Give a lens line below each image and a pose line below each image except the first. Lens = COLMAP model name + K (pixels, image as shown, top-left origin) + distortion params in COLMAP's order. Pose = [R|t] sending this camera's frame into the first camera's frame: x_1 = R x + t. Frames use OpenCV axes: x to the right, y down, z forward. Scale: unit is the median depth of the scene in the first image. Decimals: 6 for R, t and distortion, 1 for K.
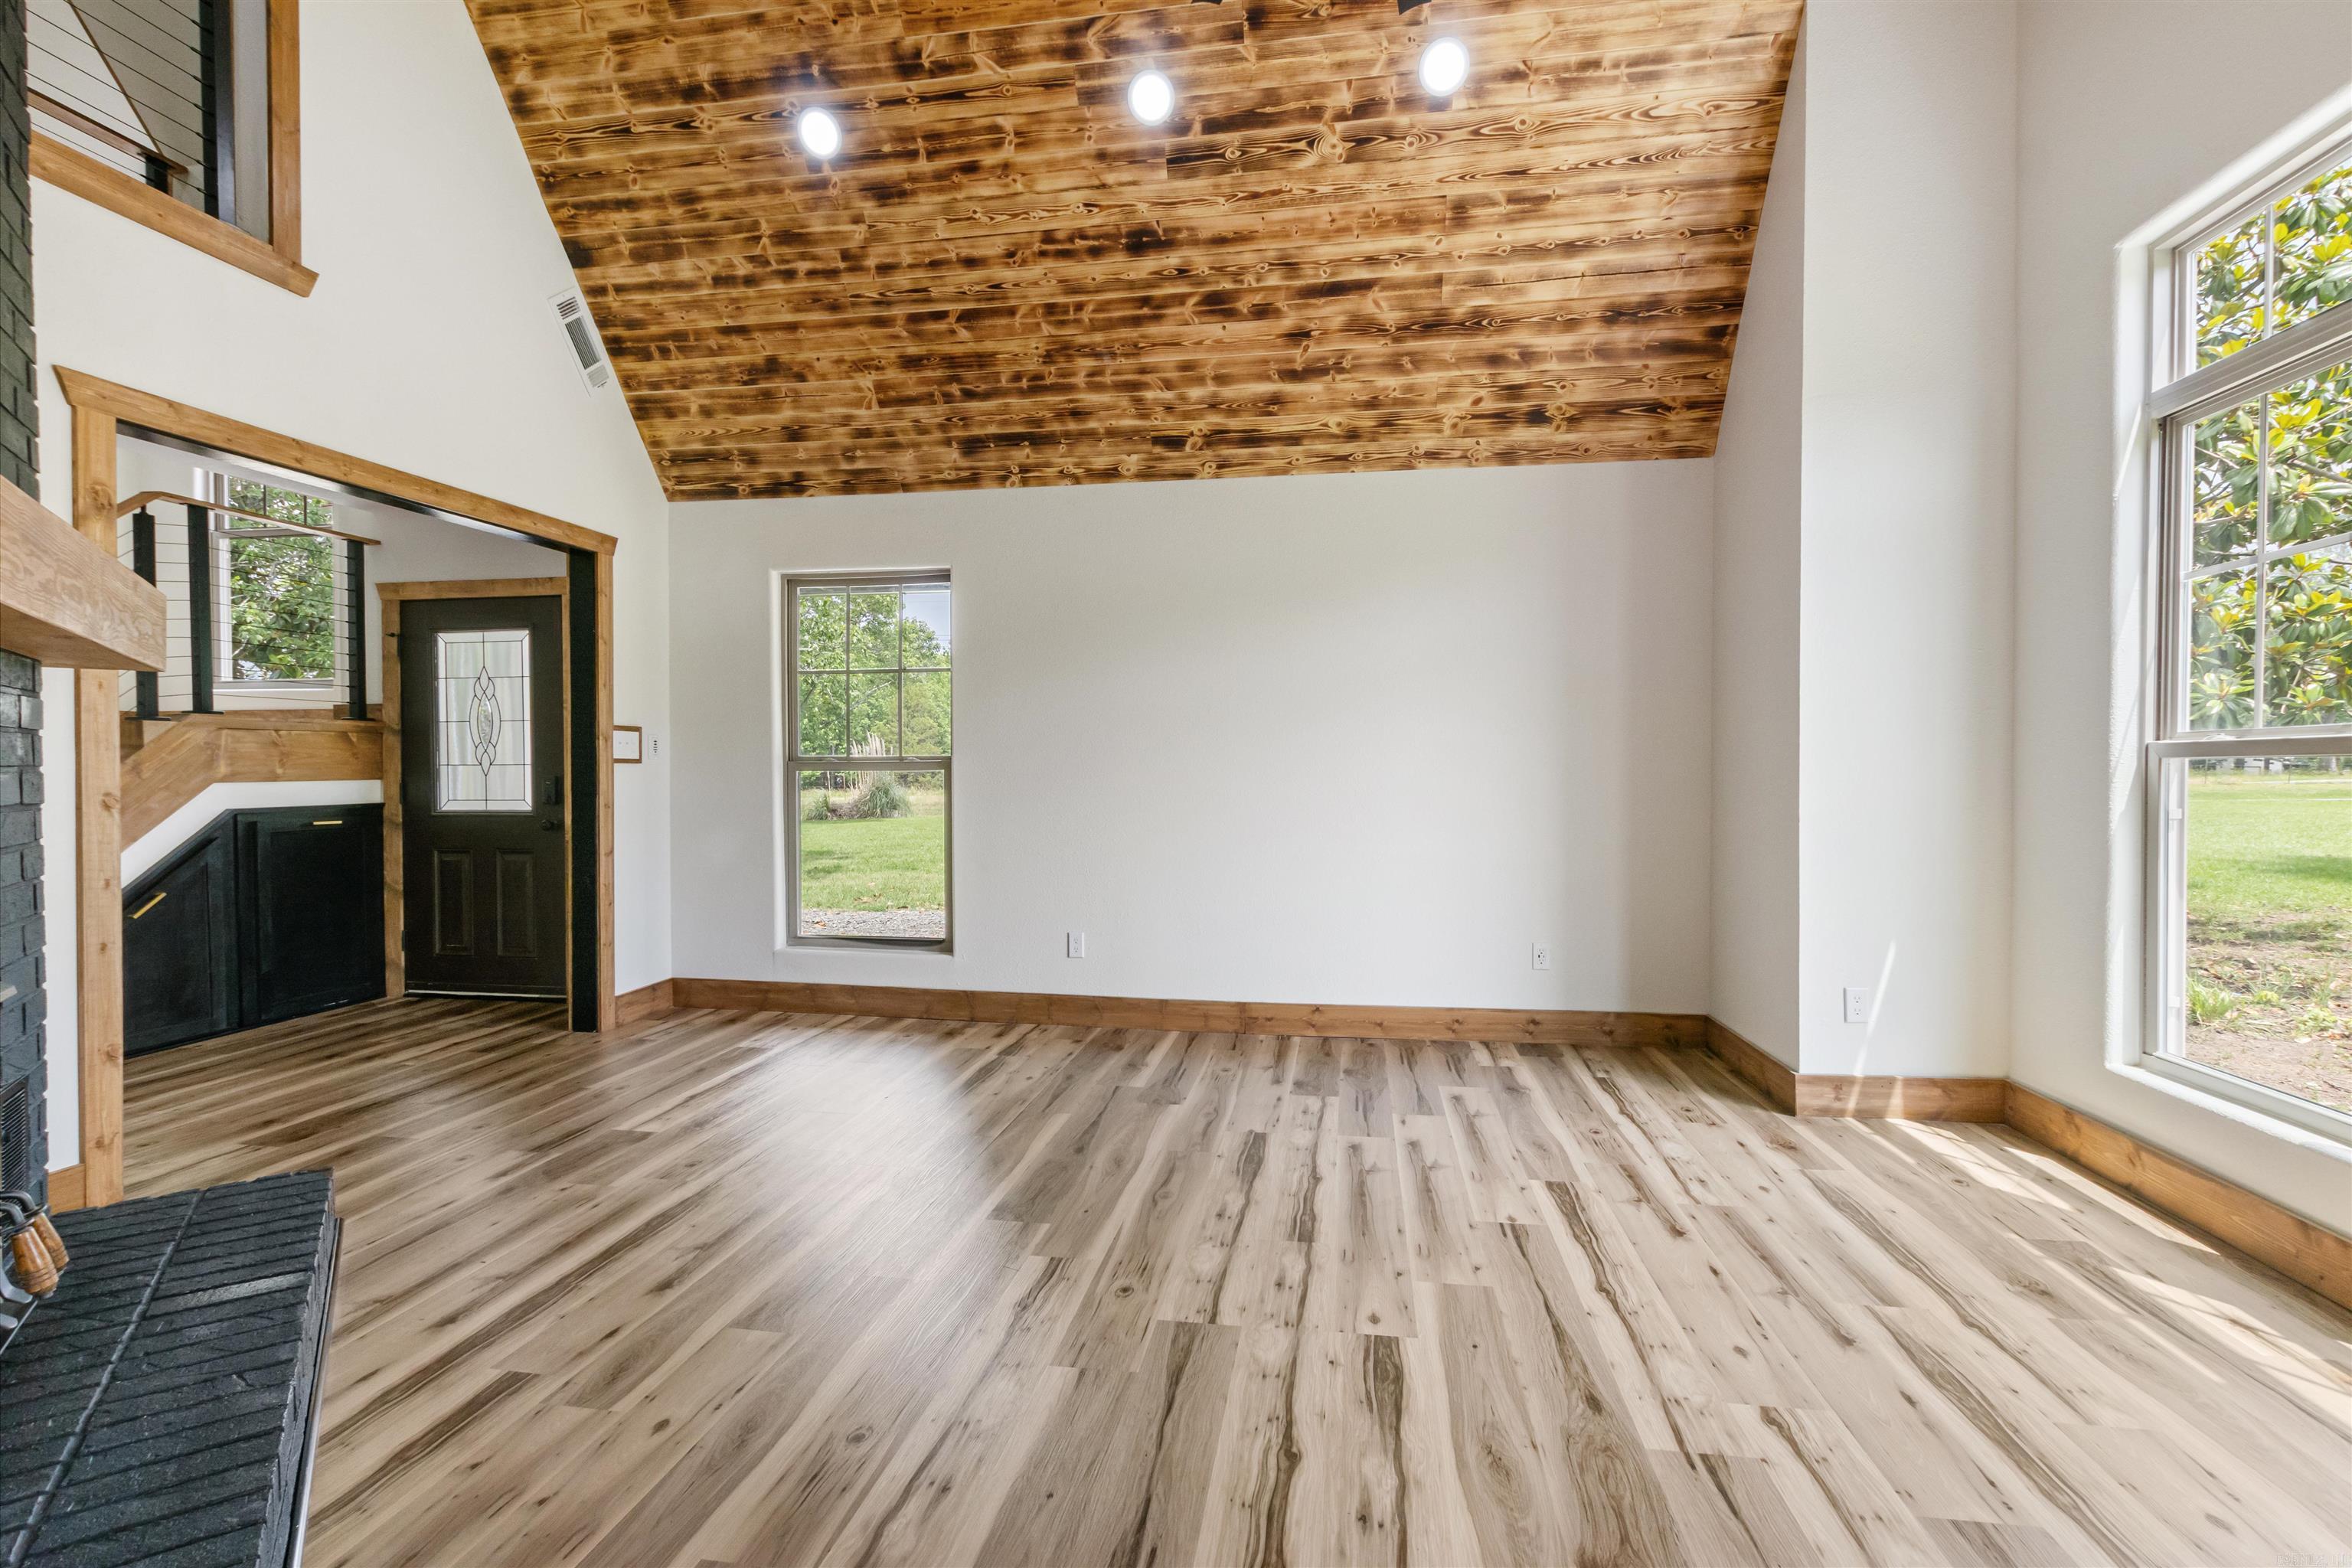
lens RADIAL K [[1072.1, 0, 1179.6], [0, 1072.1, 789.8], [0, 0, 1]] dist [0.000774, 0.000246]
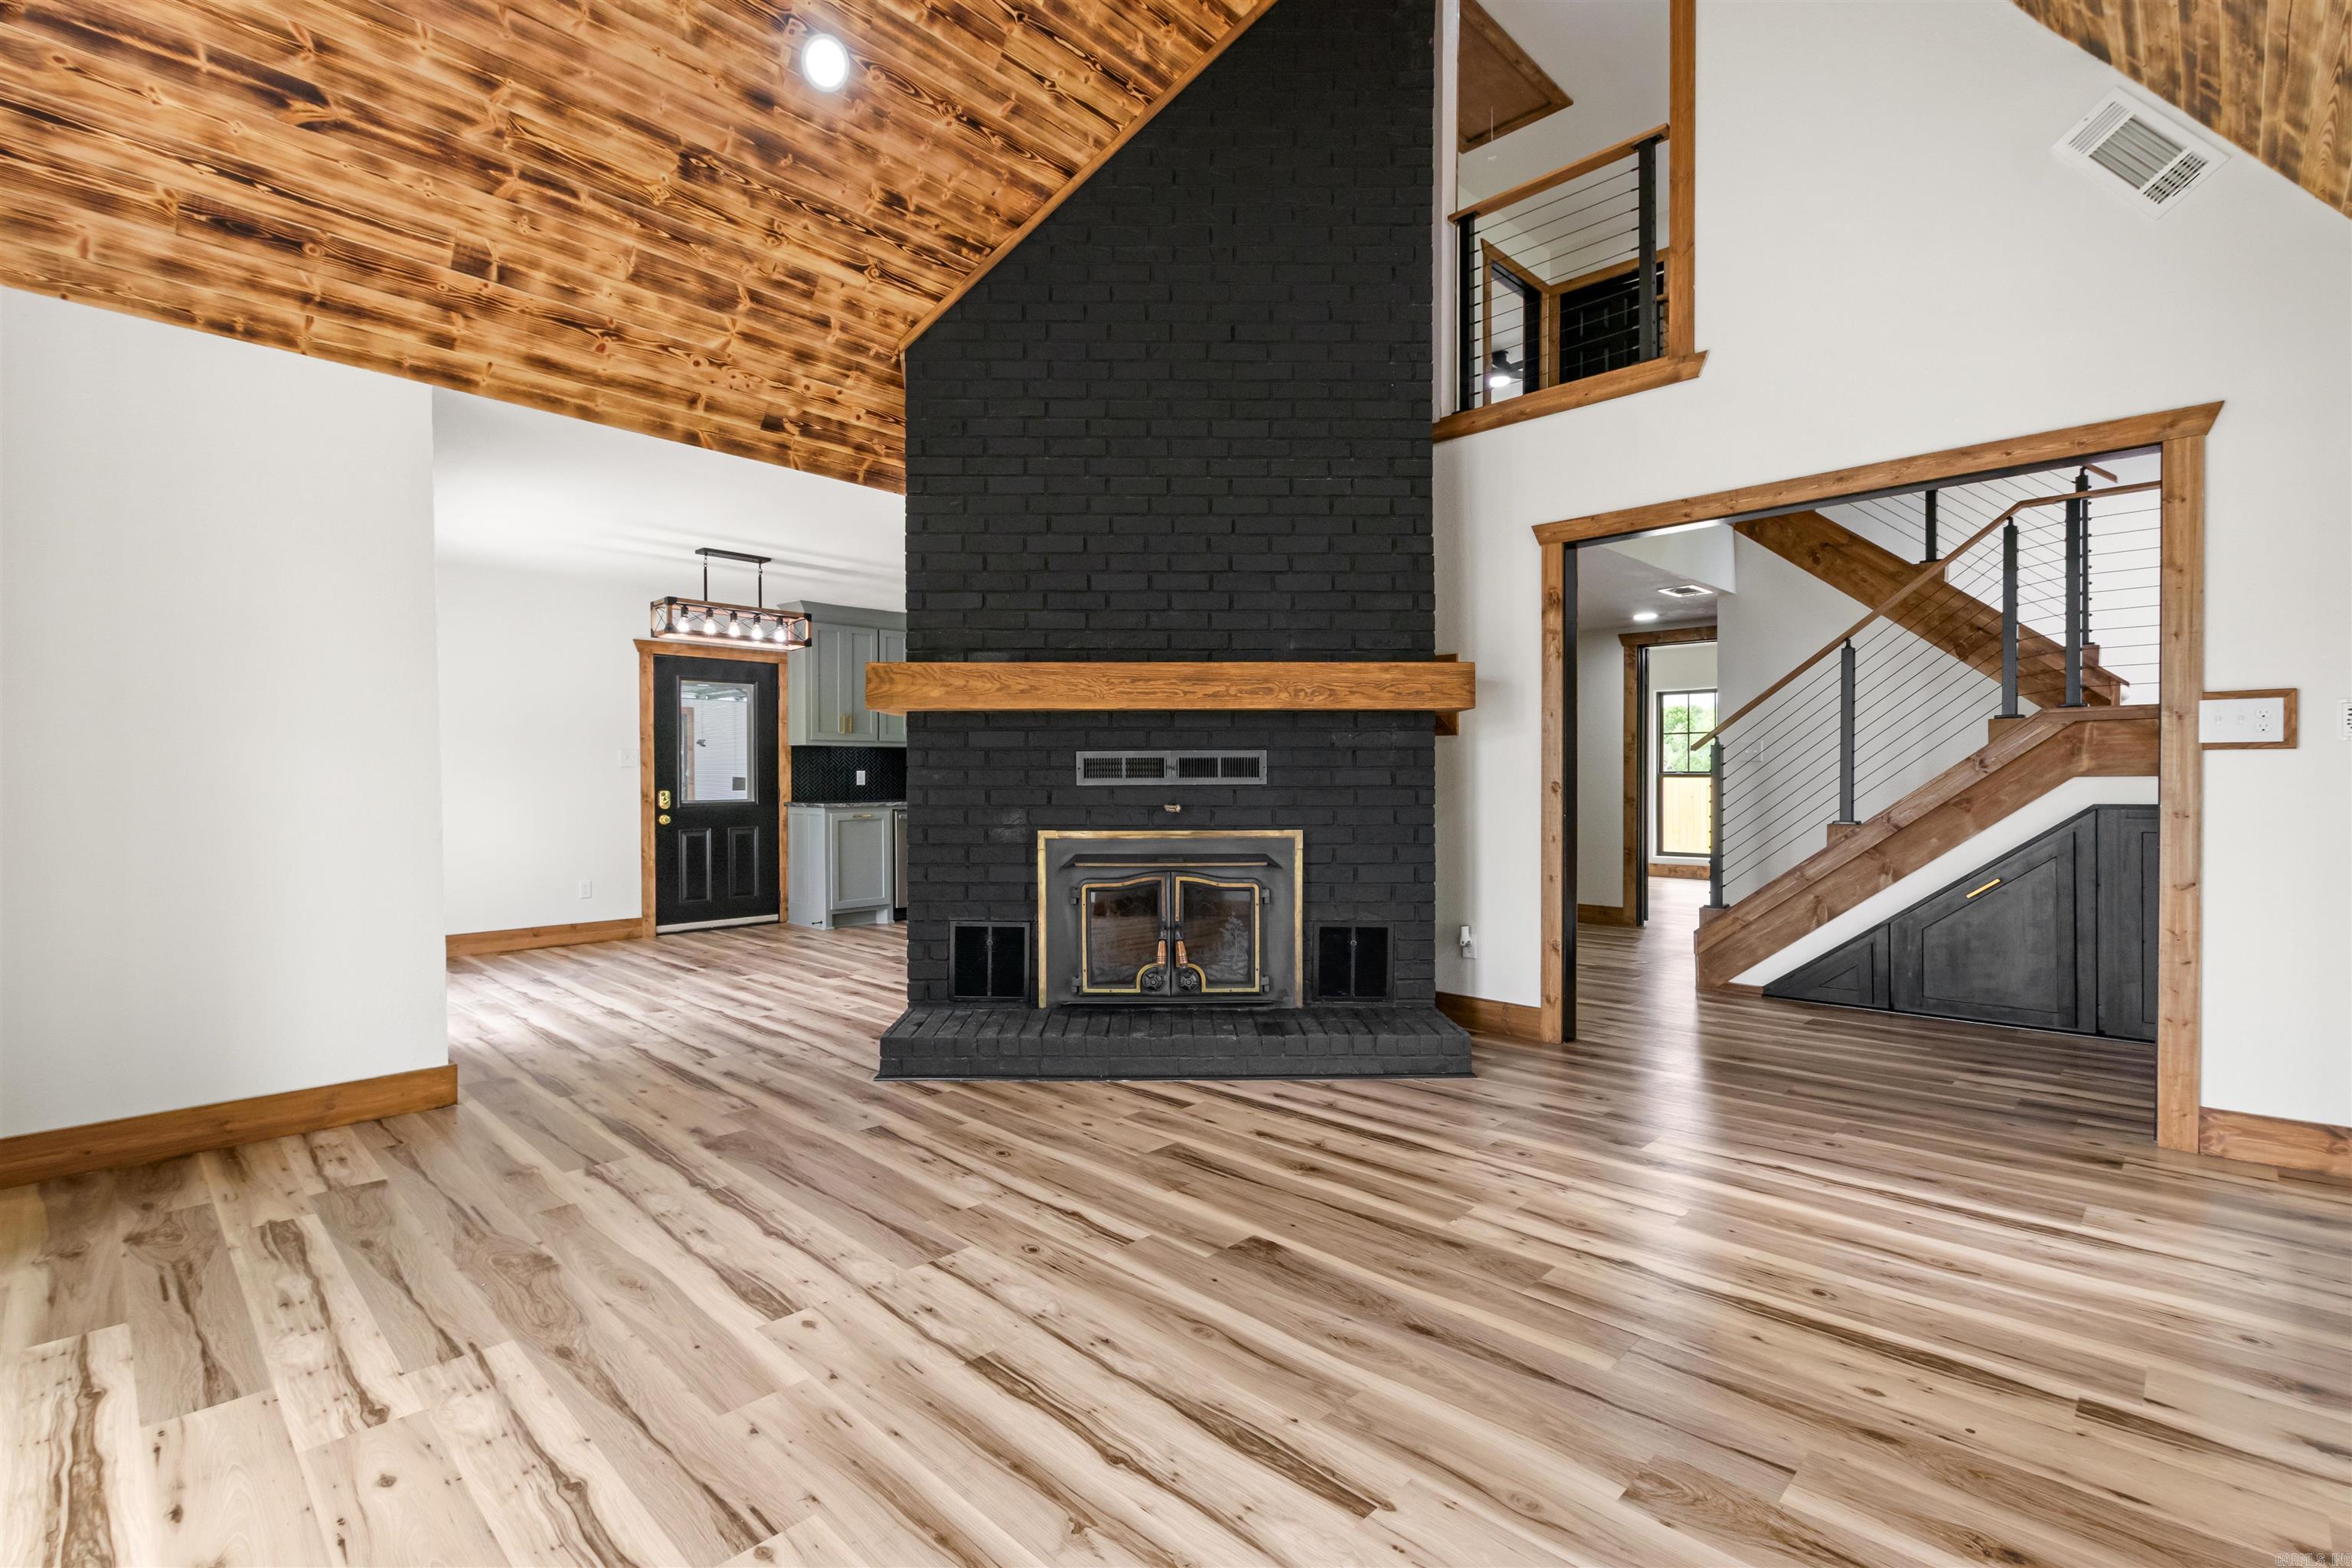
lens RADIAL K [[1073.8, 0, 1171.2], [0, 1073.8, 781.1], [0, 0, 1]] dist [0.001297, 0.000055]
pose [[-0.576269, 0.008191, -0.817219, 0.450522], [-0.007852, 0.999848, 0.015558, -0.013346], [0.817222, 0.015383, -0.576118, 1.042318]]
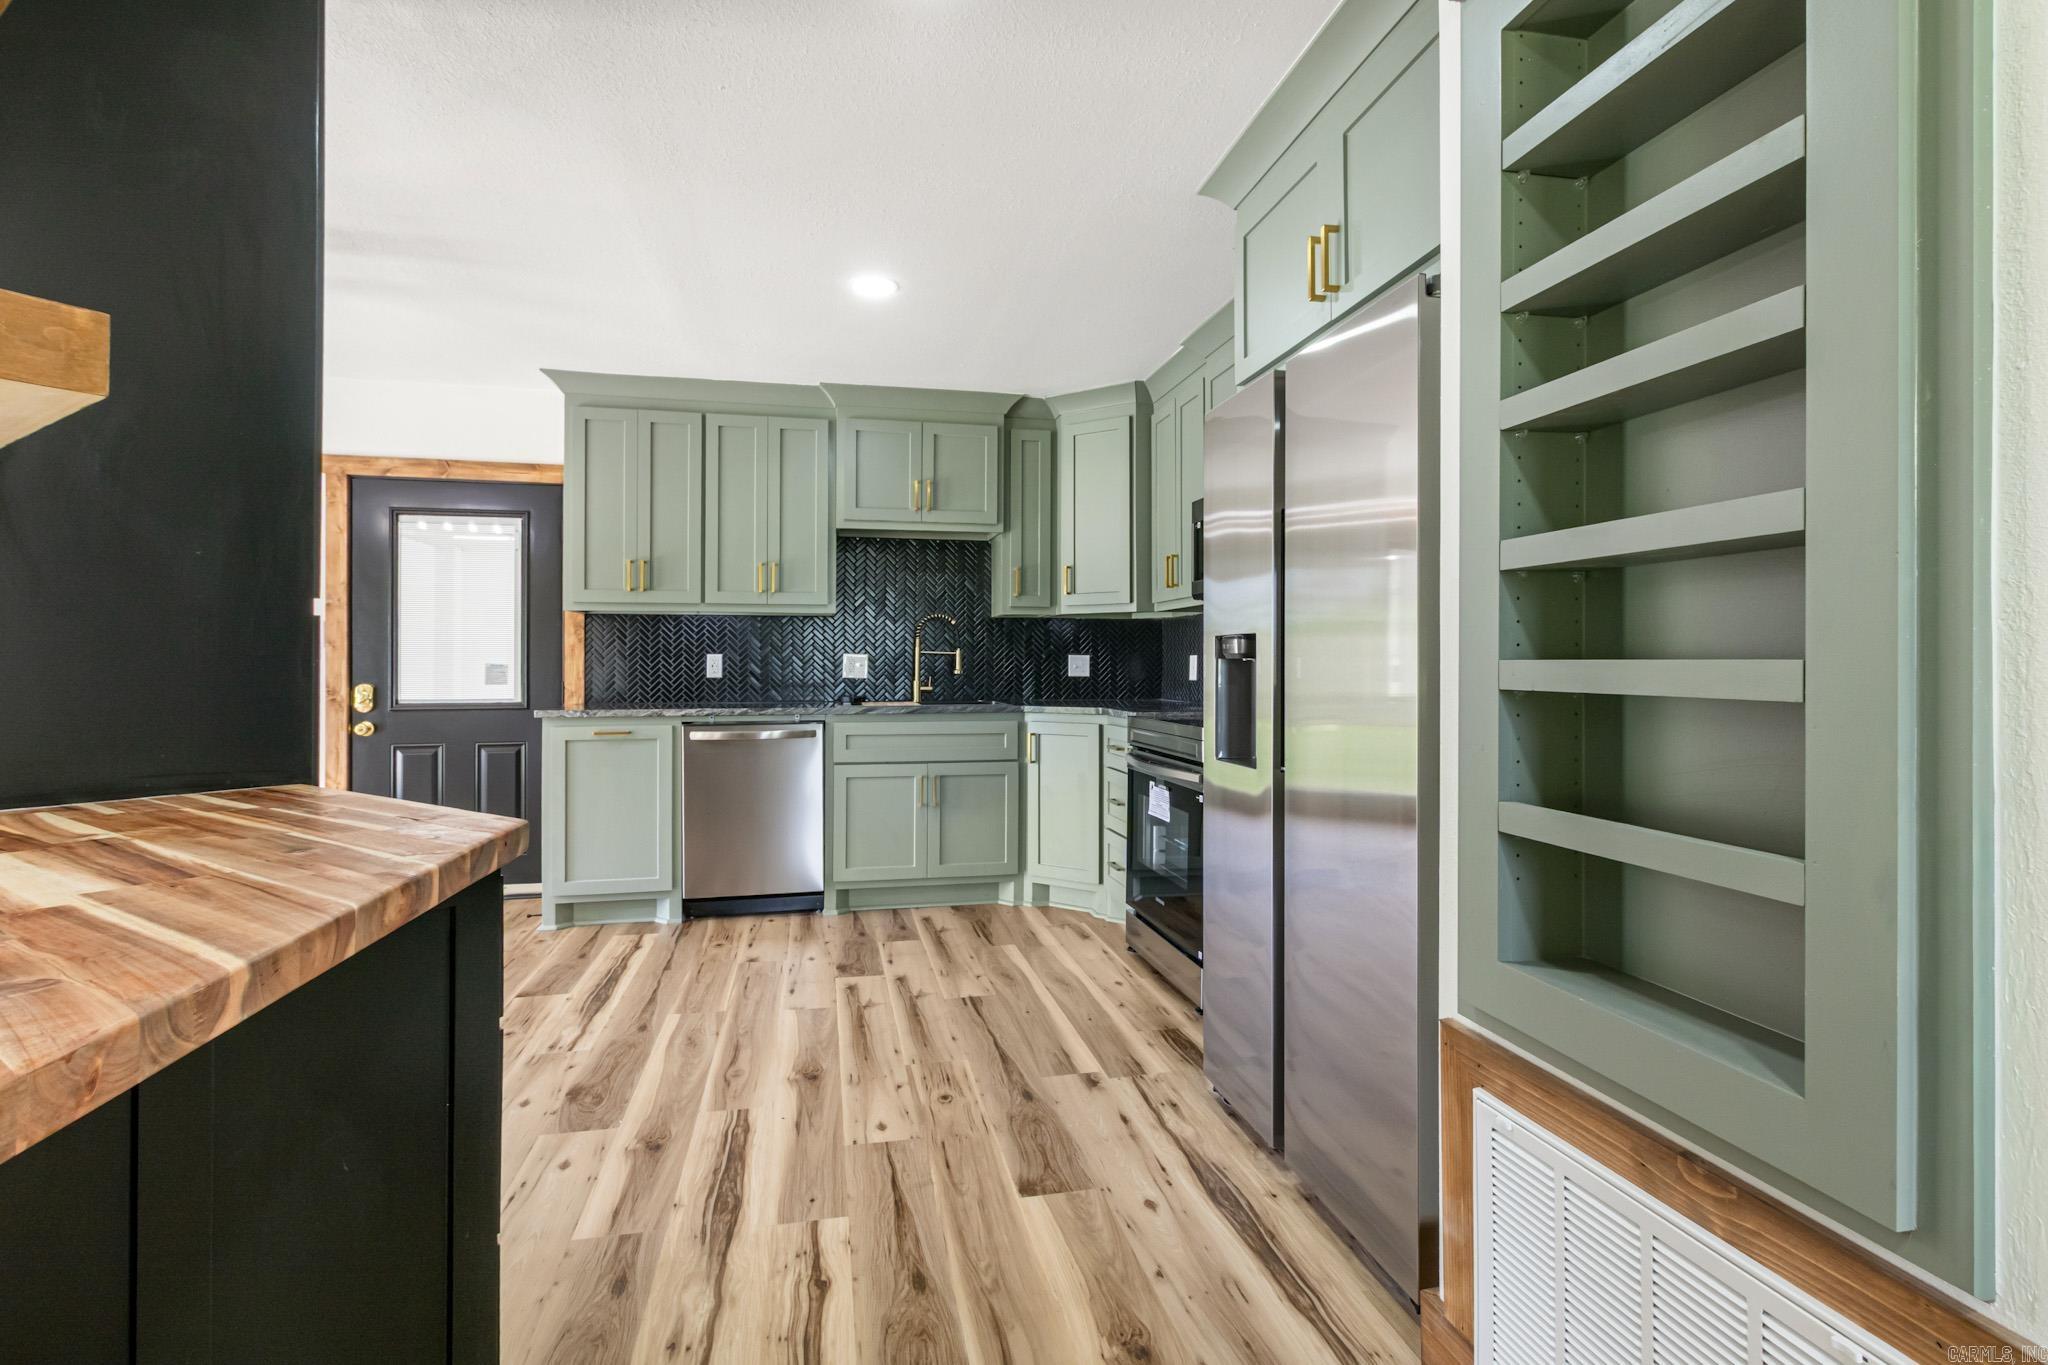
lens RADIAL K [[942.1, 0, 1020.4], [0, 942.1, 660.3], [0, 0, 1]] dist [-0.000073, 0.000551]
pose [[-0.930484, 0.000385, -0.366333, -0.924104], [-0.003325, 0.999949, 0.009498, 0.000004], [0.366318, 0.010055, -0.930435, 0.484620]]
